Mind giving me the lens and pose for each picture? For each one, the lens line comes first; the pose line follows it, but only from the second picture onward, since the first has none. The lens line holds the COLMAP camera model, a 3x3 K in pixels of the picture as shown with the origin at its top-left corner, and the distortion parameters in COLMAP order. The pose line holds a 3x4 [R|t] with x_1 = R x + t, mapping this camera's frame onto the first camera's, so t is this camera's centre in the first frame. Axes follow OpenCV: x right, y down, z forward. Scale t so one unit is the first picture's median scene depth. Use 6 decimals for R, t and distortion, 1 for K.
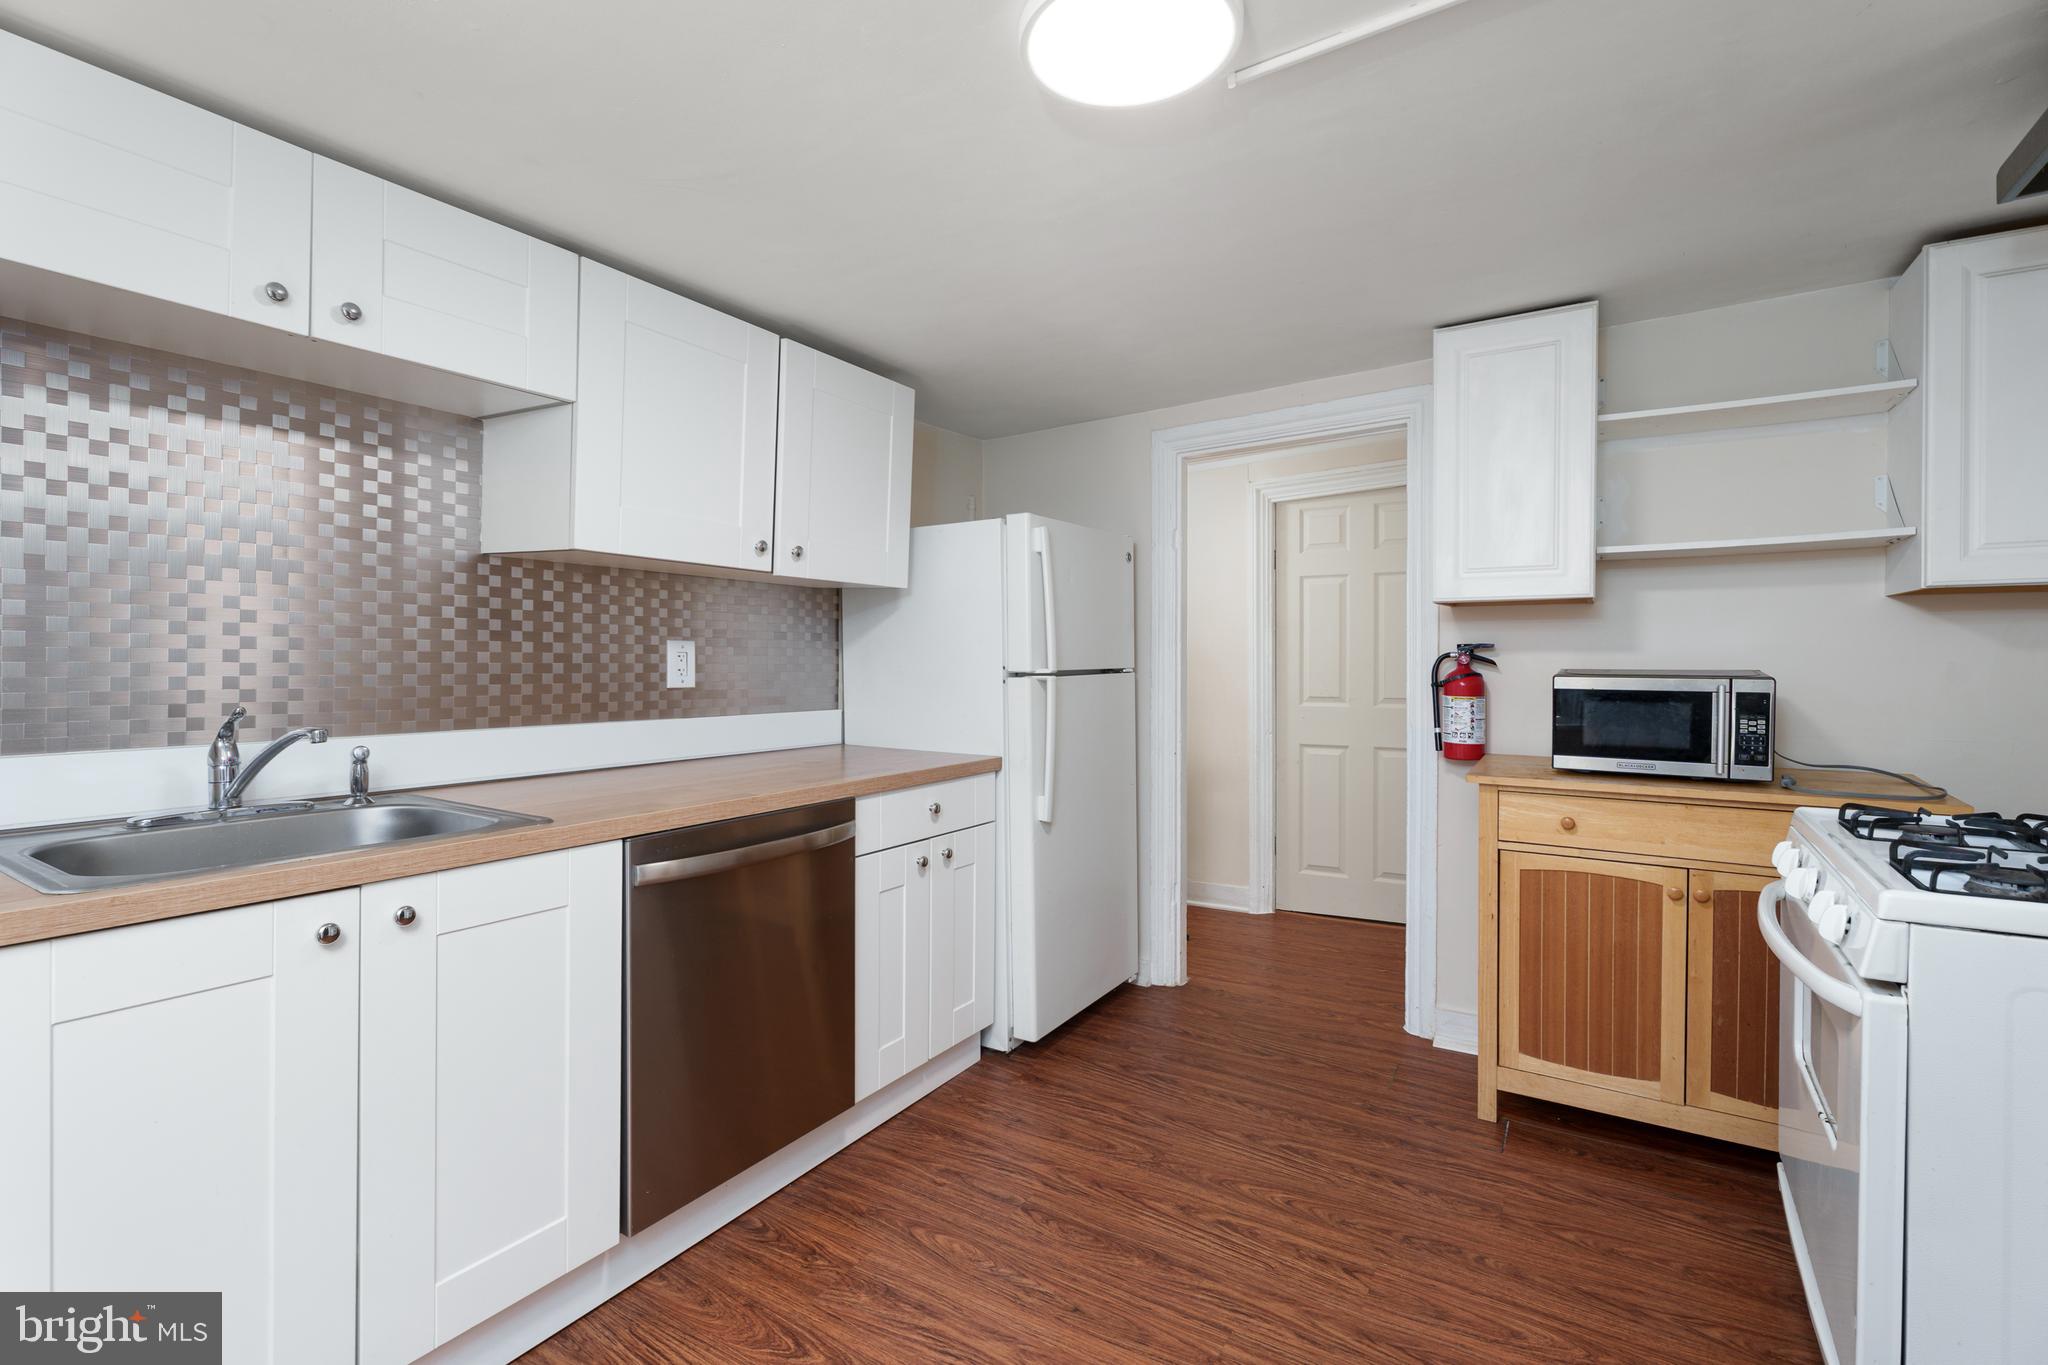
lens RADIAL K [[918.7, 0, 1014.8], [0, 918.7, 667.9], [0, 0, 1]] dist [-0.003327, 0.000737]
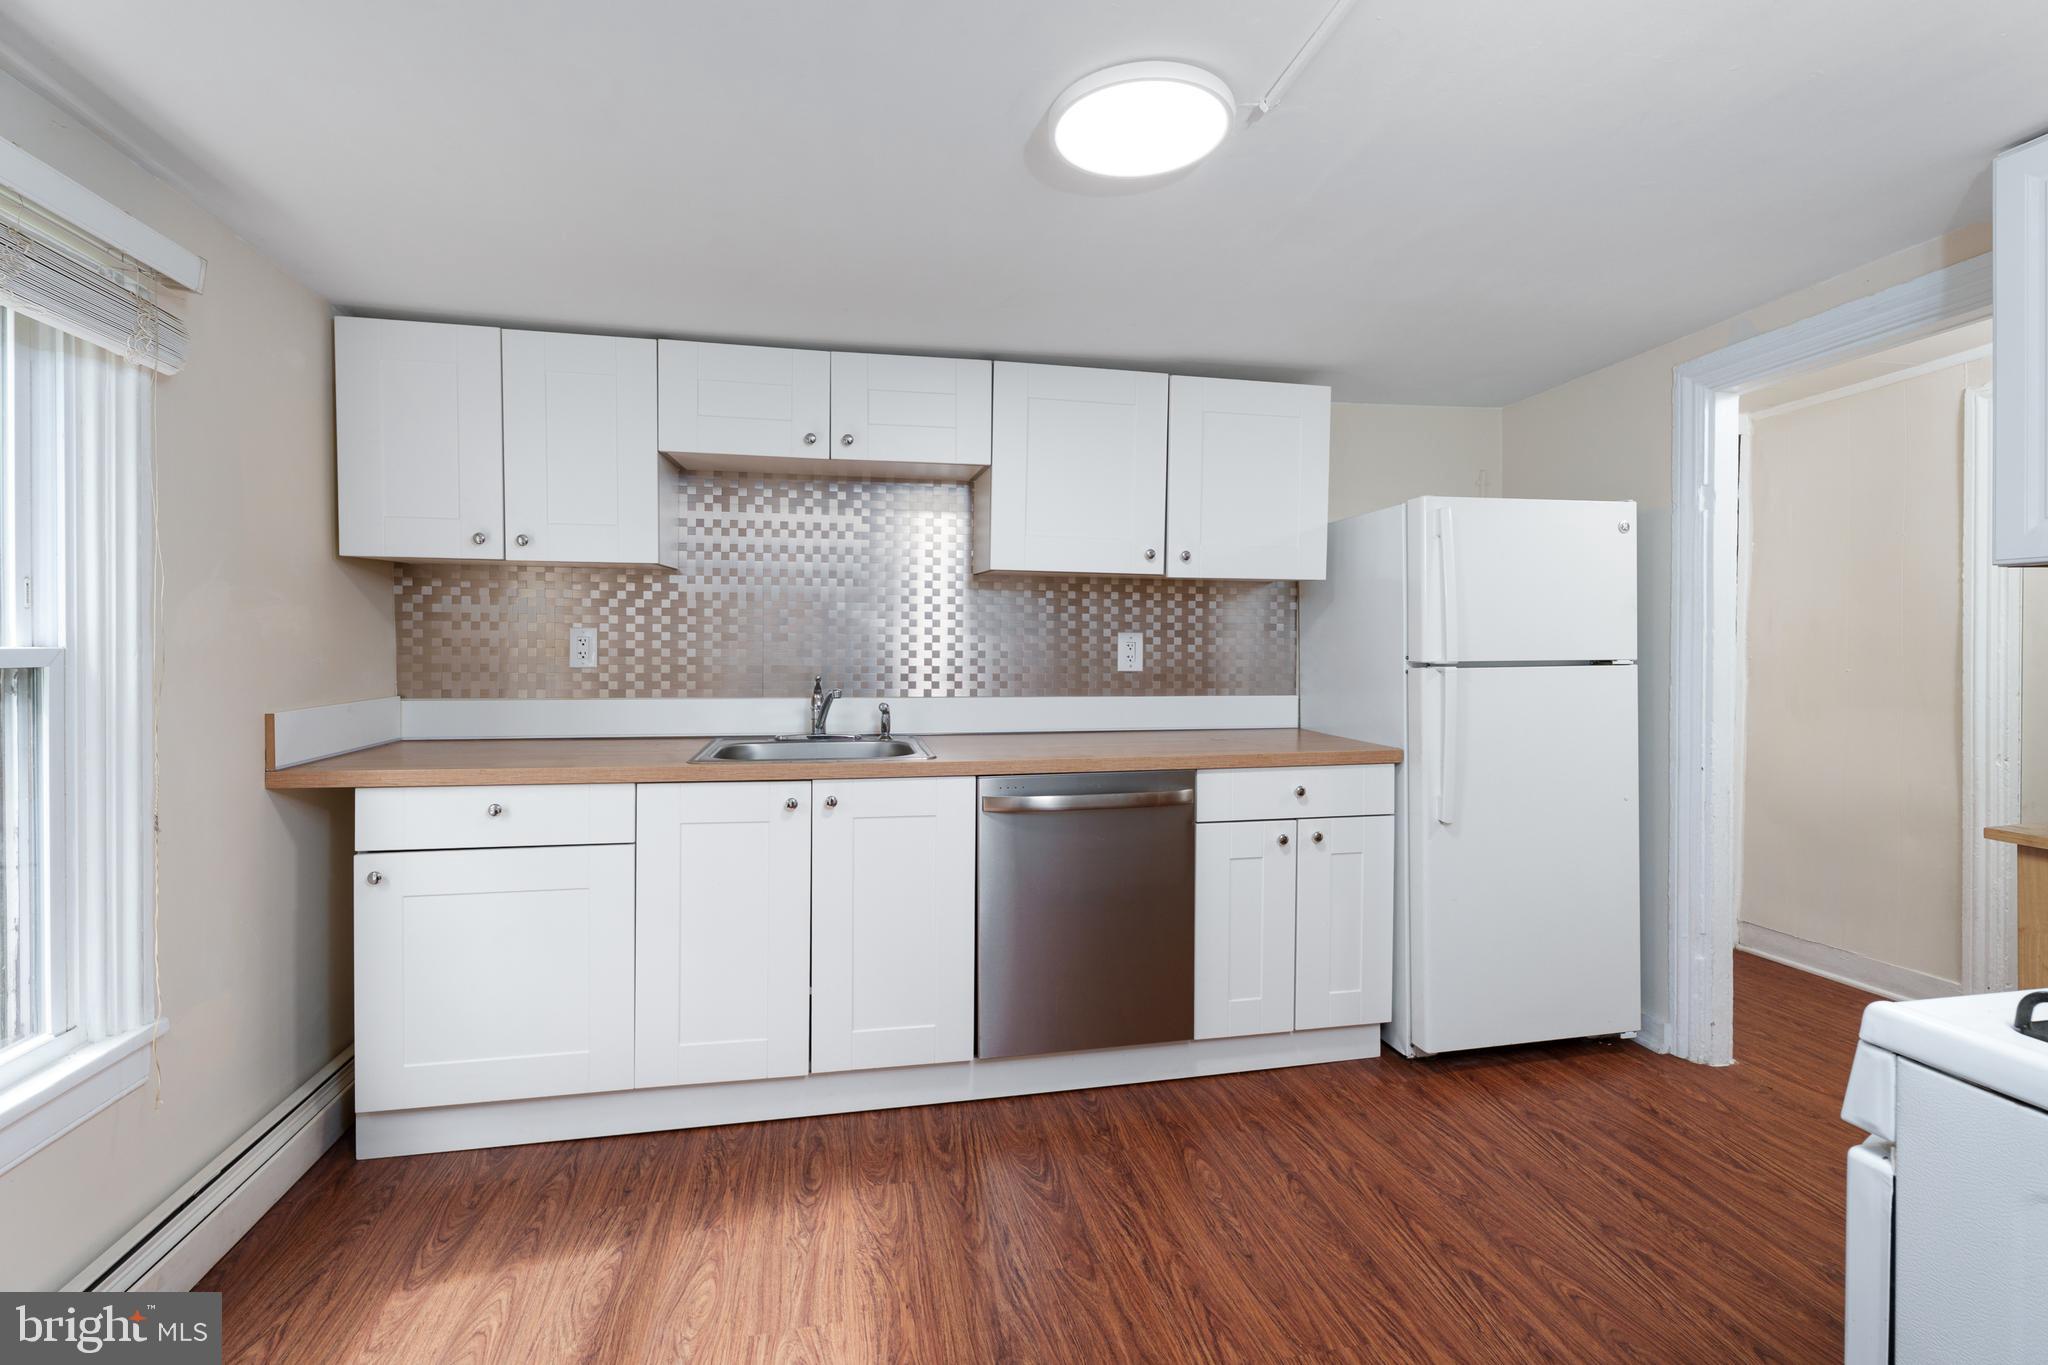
lens RADIAL K [[918.7, 0, 1007.5], [0, 918.7, 652.9], [0, 0, 1]] dist [-0.003327, 0.000737]
pose [[0.695089, 0.005229, -0.718905, 0.451108], [-0.007098, 0.999975, 0.000410, -0.002547], [0.718889, 0.004818, 0.695108, 0.034786]]
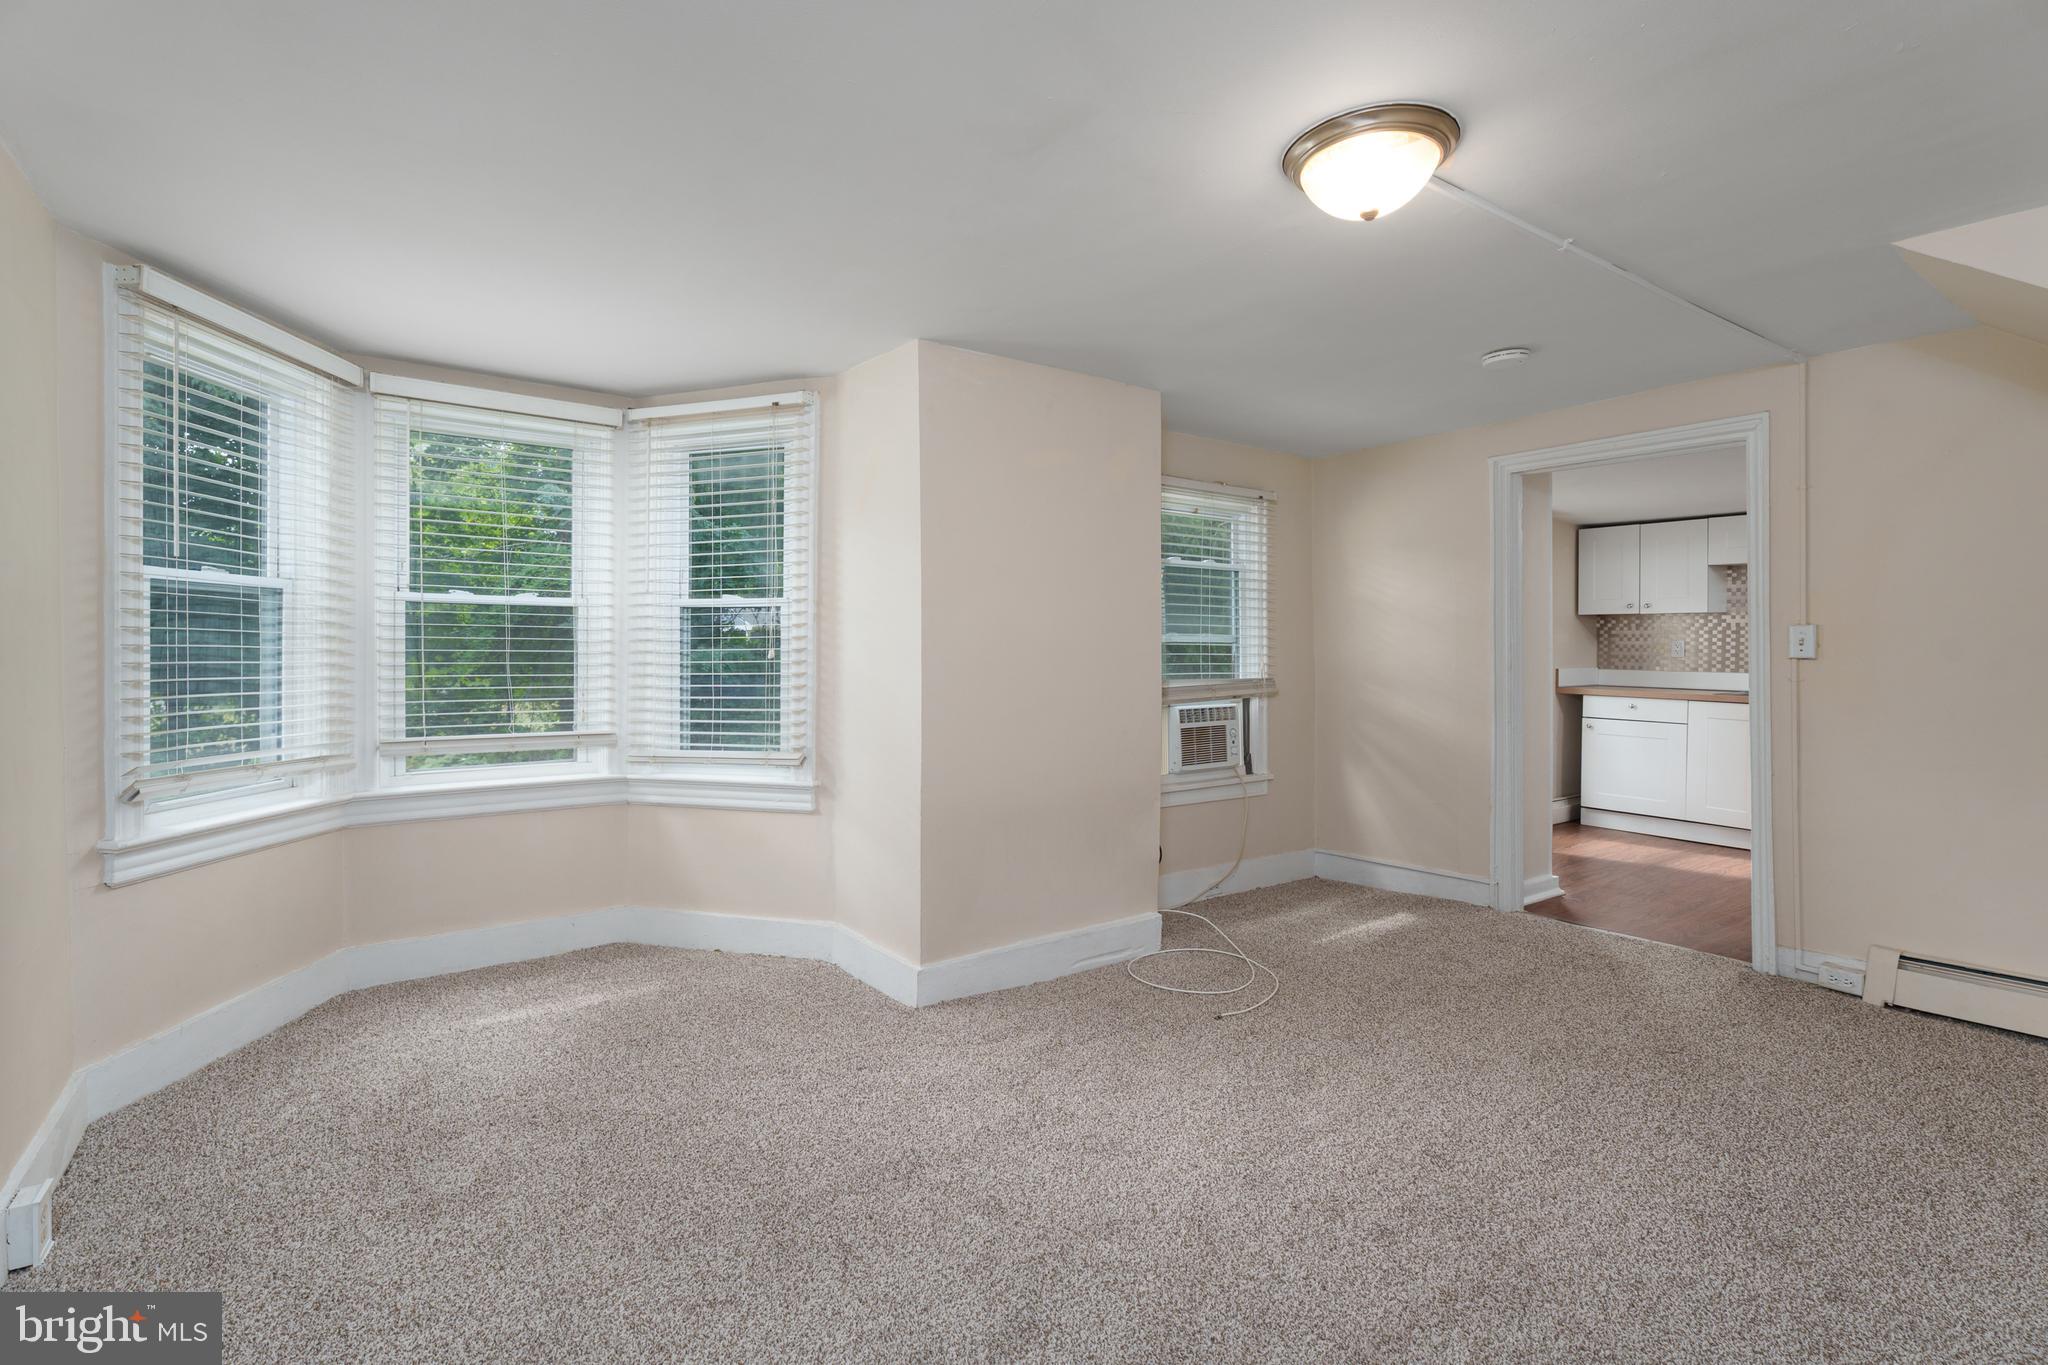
lens RADIAL K [[918.7, 0, 1011.1], [0, 918.7, 667.1], [0, 0, 1]] dist [-0.003327, 0.000737]
pose [[-0.369636, 0.017530, -0.929011, 2.445824], [-0.013447, 0.999616, 0.024213, 0.010249], [0.929079, 0.021442, -0.369259, -0.359575]]
